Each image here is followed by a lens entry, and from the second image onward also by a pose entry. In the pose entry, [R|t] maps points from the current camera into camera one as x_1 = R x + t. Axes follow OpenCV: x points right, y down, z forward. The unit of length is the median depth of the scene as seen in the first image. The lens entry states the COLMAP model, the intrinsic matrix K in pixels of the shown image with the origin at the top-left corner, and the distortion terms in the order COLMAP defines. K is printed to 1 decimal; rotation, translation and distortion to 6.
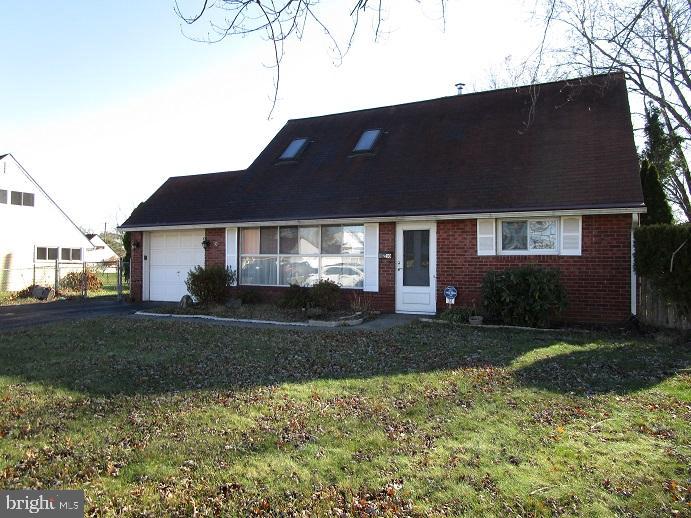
lens RADIAL K [[493.1, 0, 345.5], [0, 493.1, 259.0], [0, 0, 1]] dist [-0.018293, 0.003200]
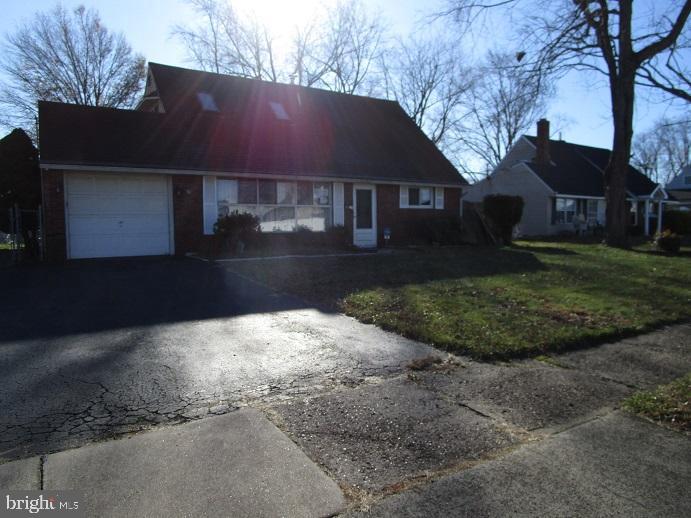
lens RADIAL K [[493.1, 0, 345.5], [0, 493.1, 259.0], [0, 0, 1]] dist [-0.018293, 0.003200]
pose [[0.534145, -0.069969, 0.842492, -1.122720], [-0.006003, 0.996230, 0.086543, 0.018910], [-0.845372, -0.051284, 0.531711, 0.267323]]
